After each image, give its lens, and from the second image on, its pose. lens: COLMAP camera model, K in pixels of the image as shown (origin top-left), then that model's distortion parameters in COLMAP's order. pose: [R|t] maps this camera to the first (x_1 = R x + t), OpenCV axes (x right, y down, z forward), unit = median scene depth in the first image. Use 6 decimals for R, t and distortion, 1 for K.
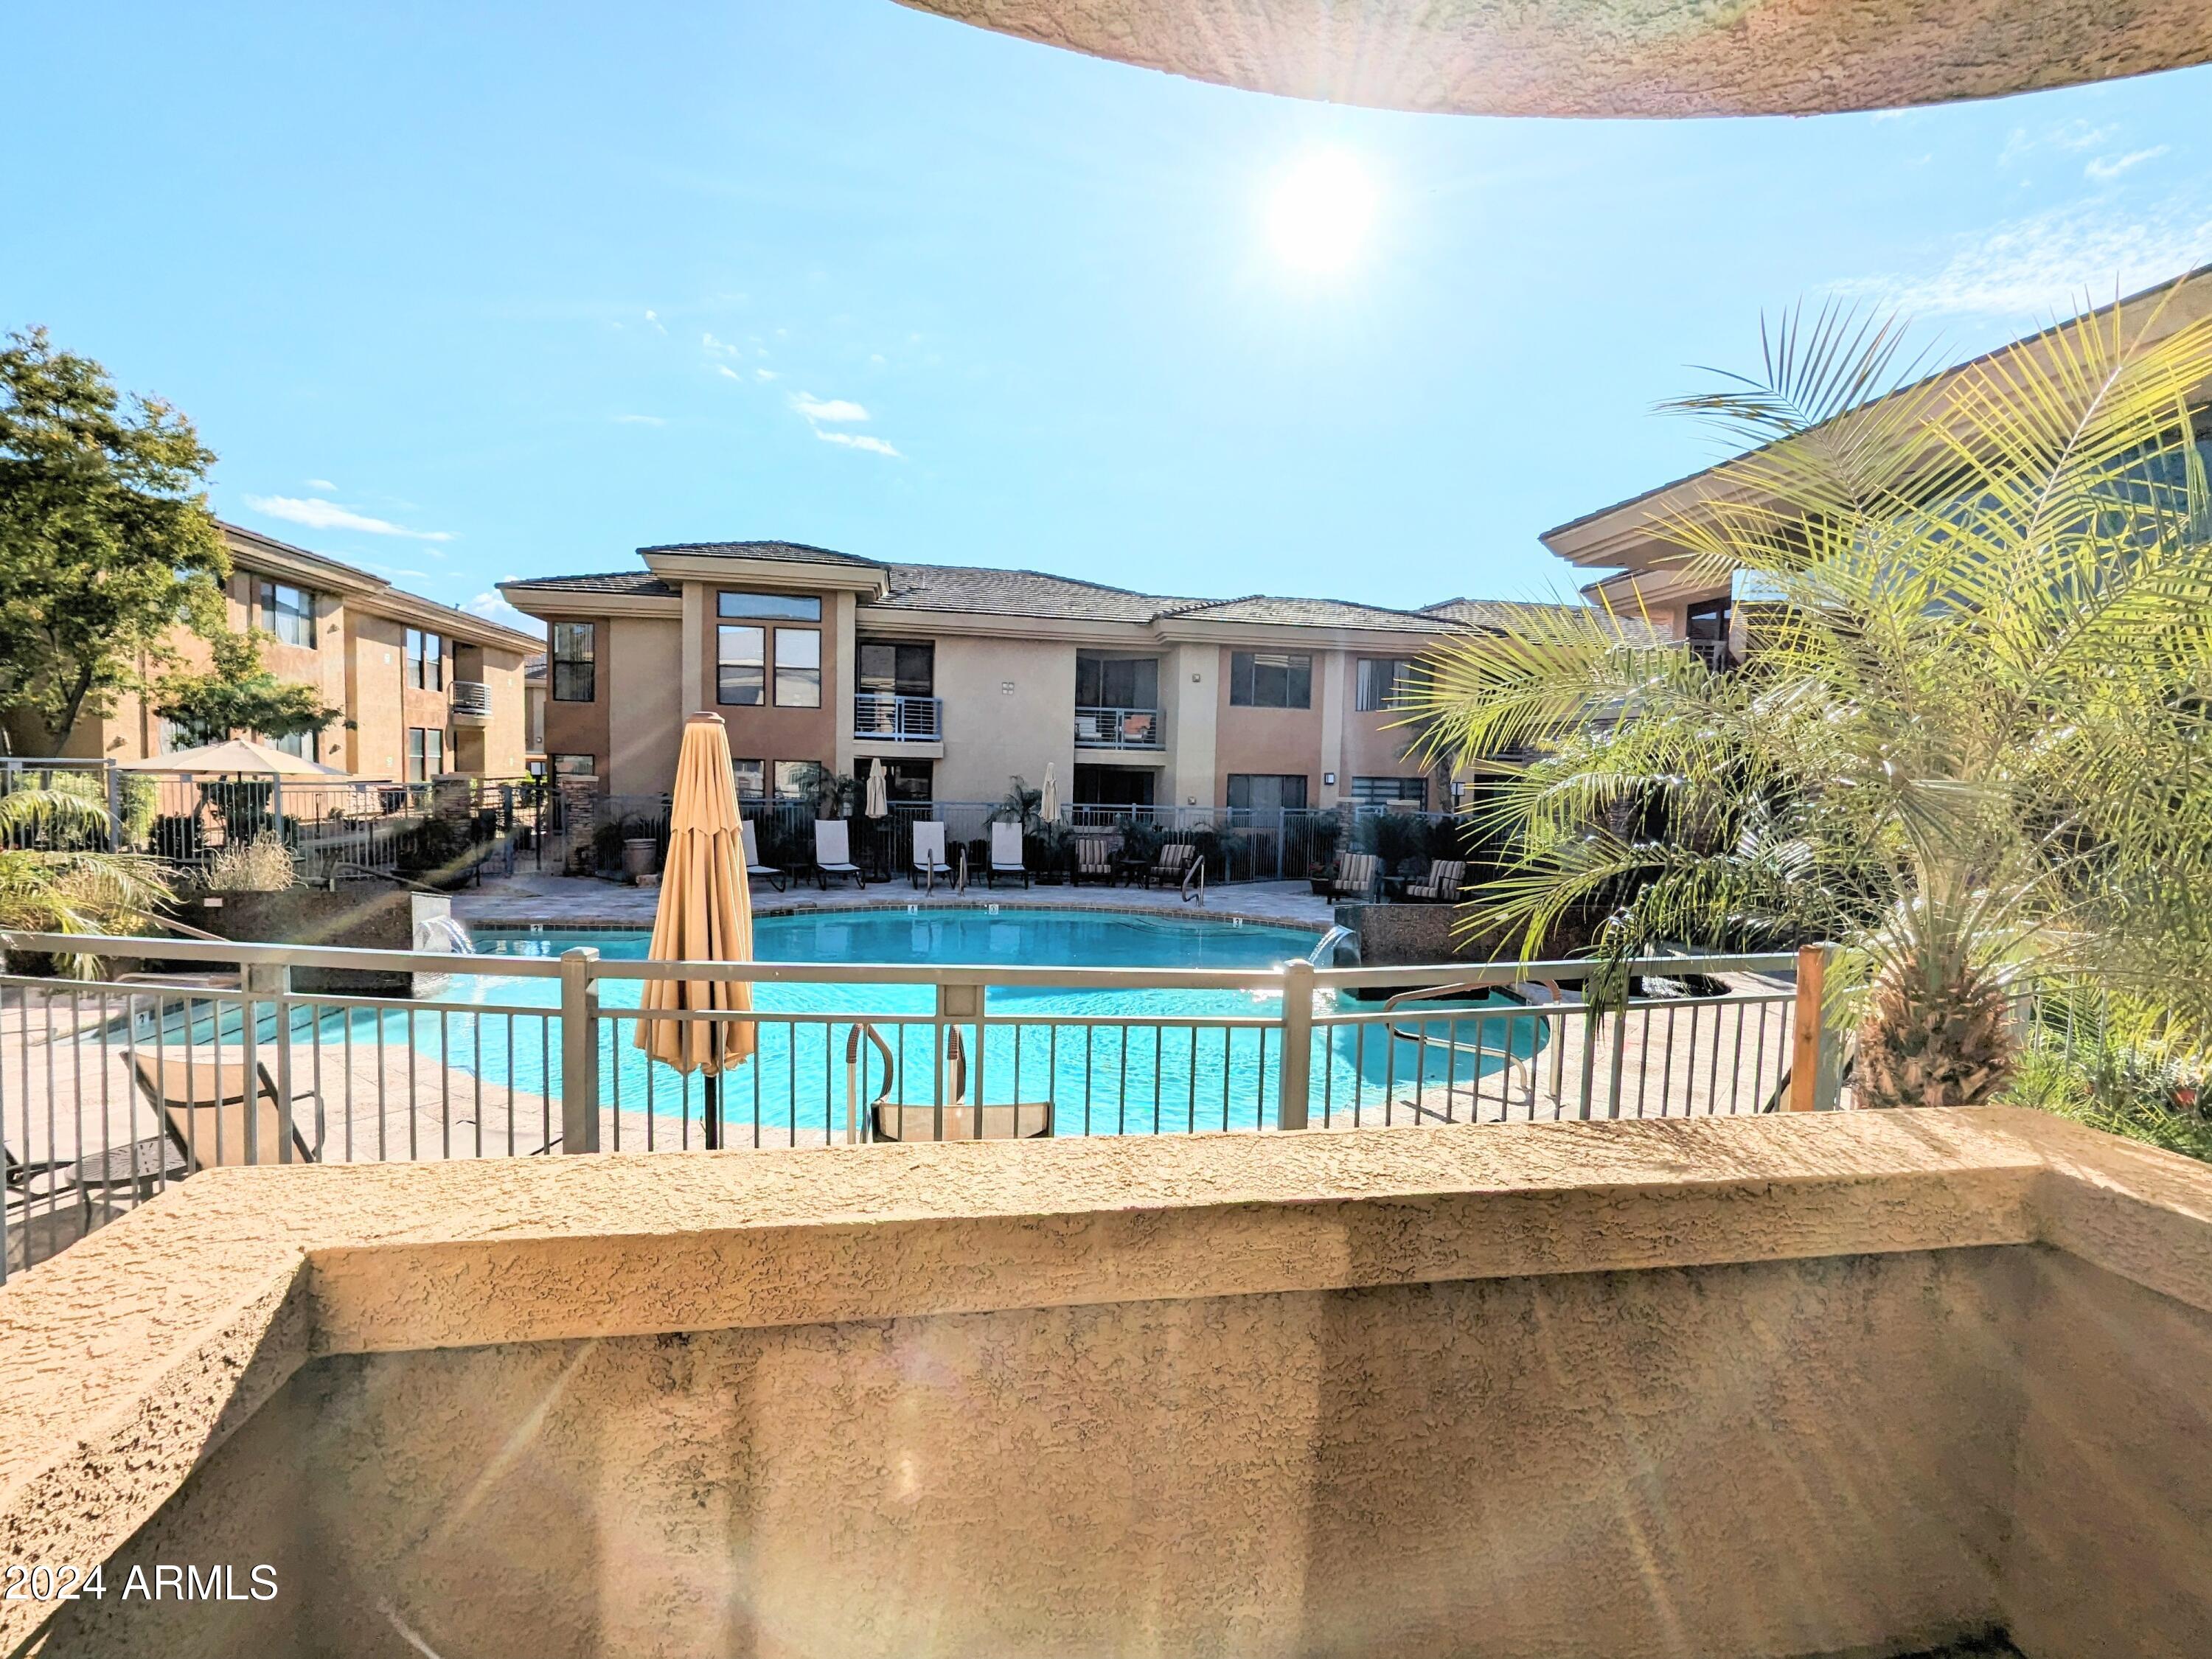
lens RADIAL K [[1031.3, 0, 1106.0], [0, 1031.3, 829.5], [0, 0, 1]] dist [-0.001894, -0.000713]
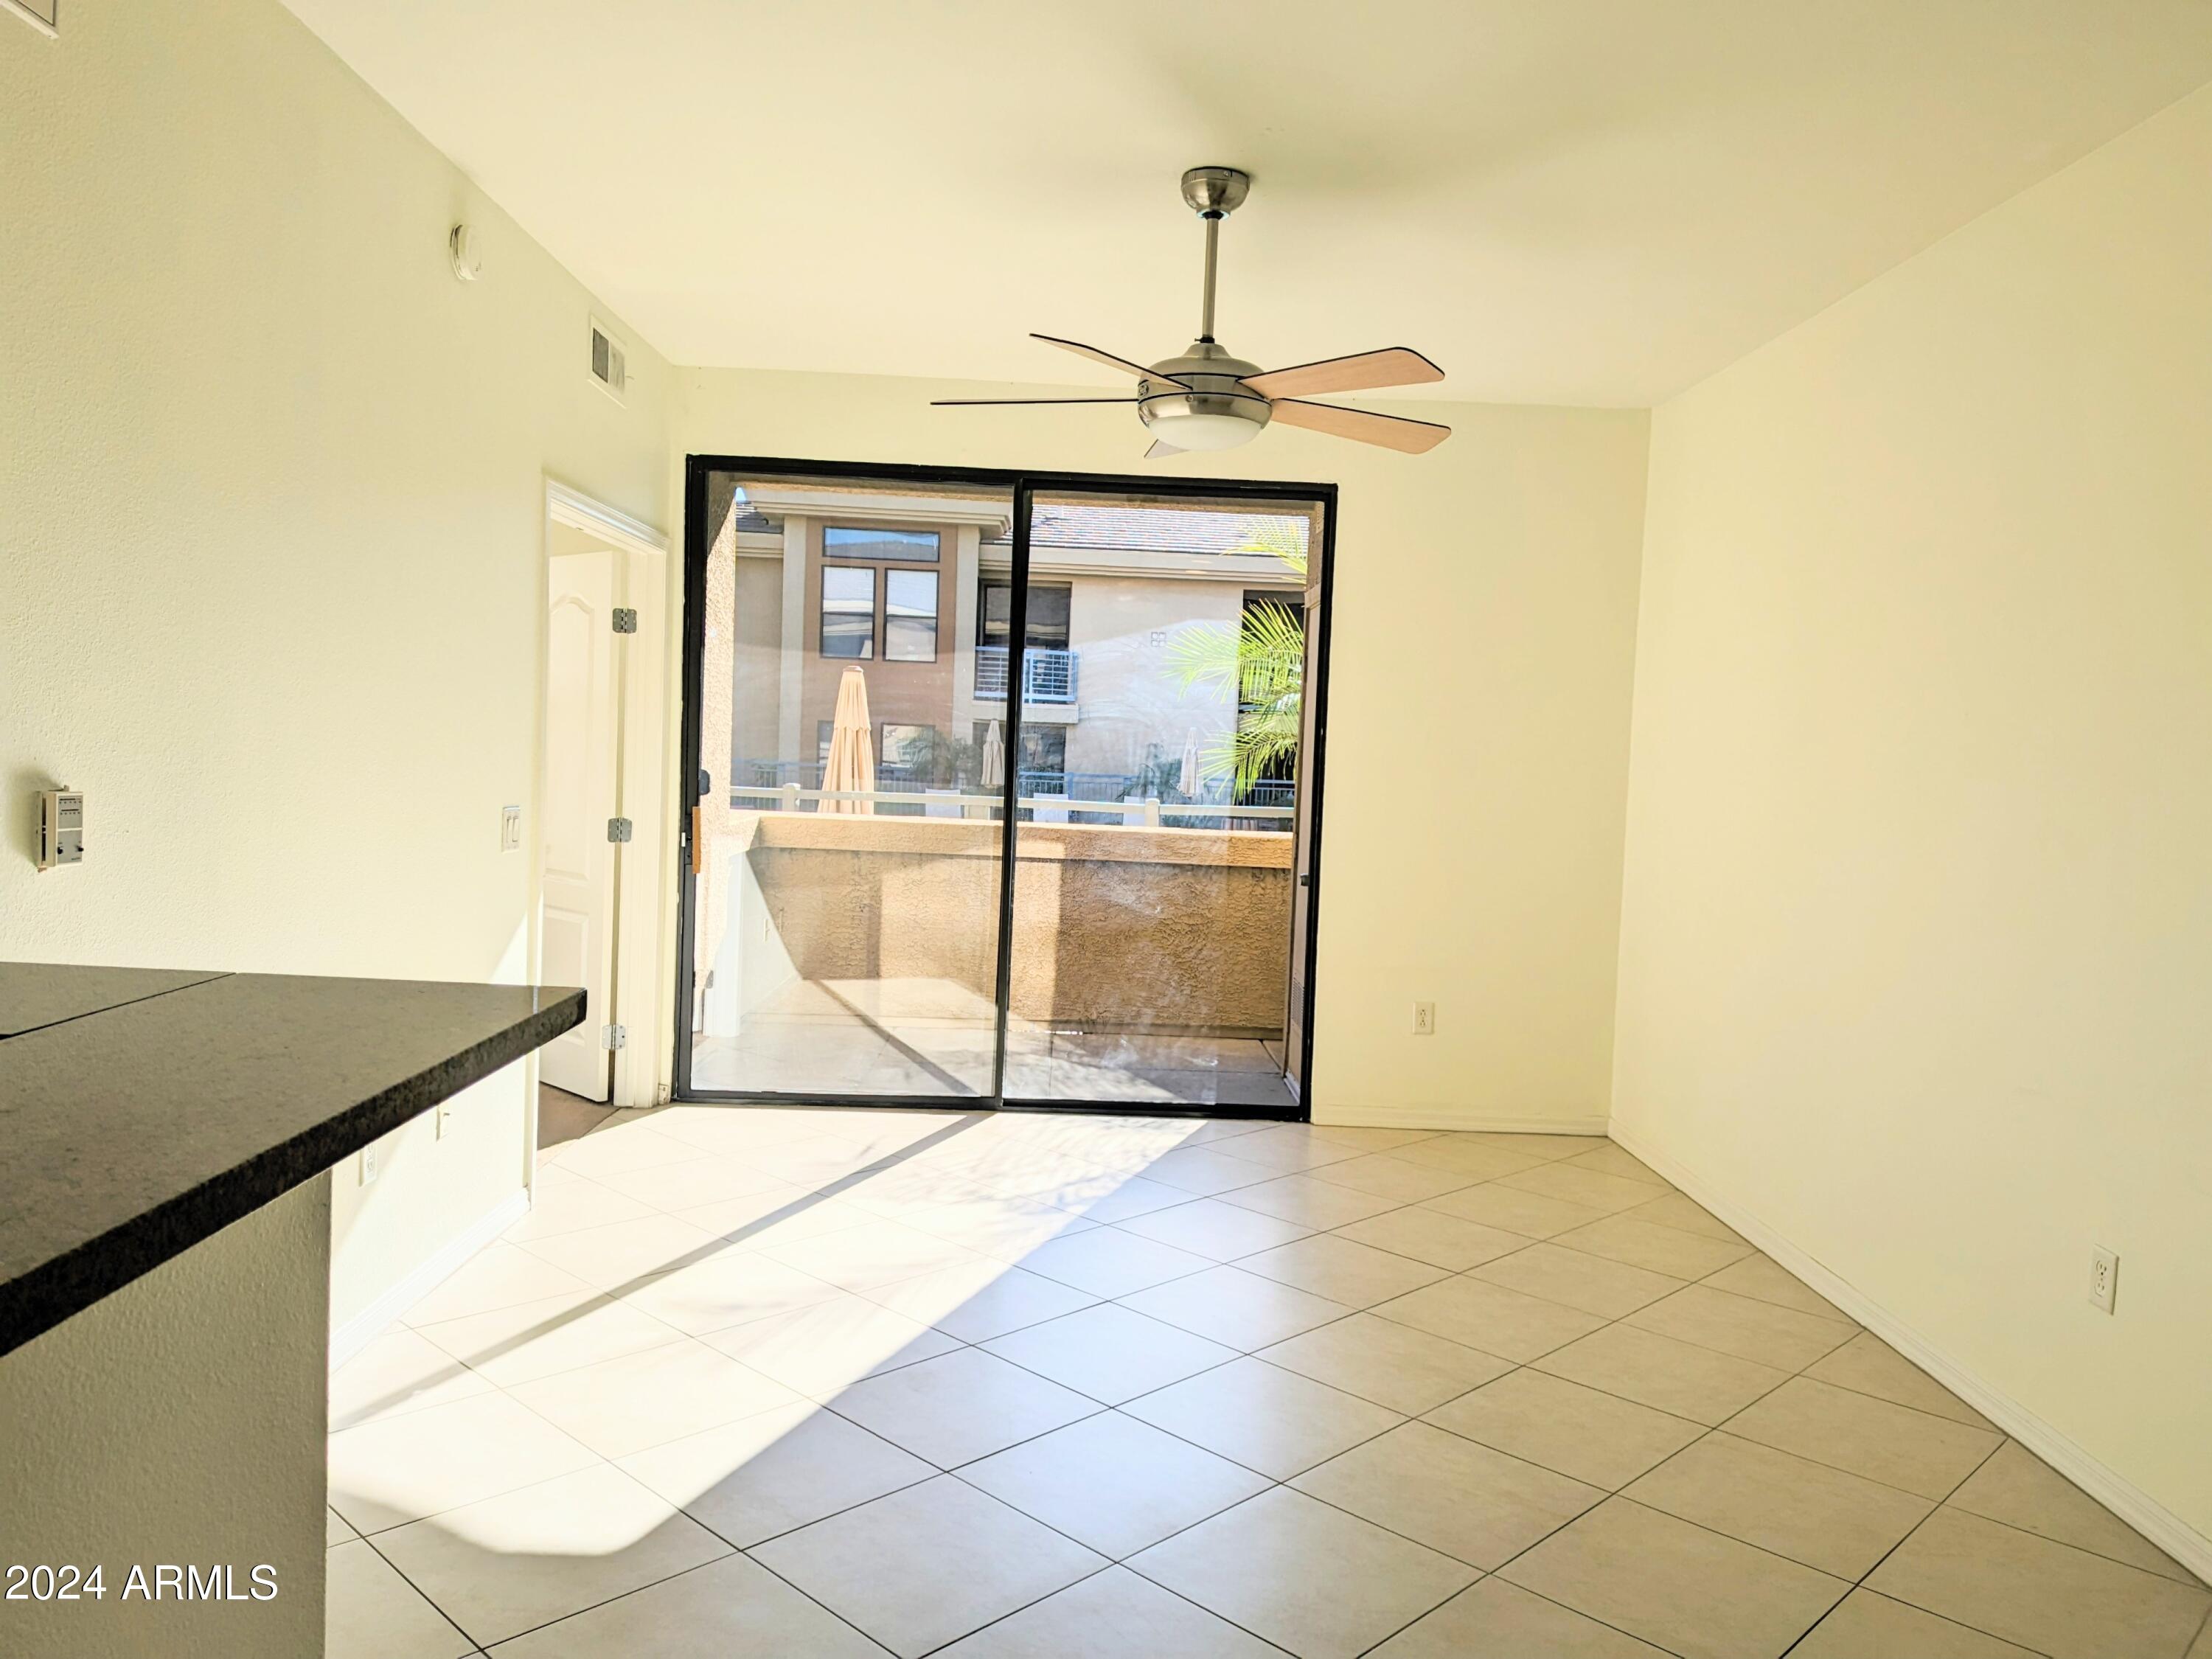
lens RADIAL K [[1583.7, 0, 1106.0], [0, 1583.7, 829.5], [0, 0, 1]] dist [0.048648, -0.001246]
pose [[0.985592, 0.021115, -0.167817, 0.085693], [-0.023300, 0.999667, -0.011063, 0.031706], [0.167528, 0.014814, 0.985756, -0.270503]]
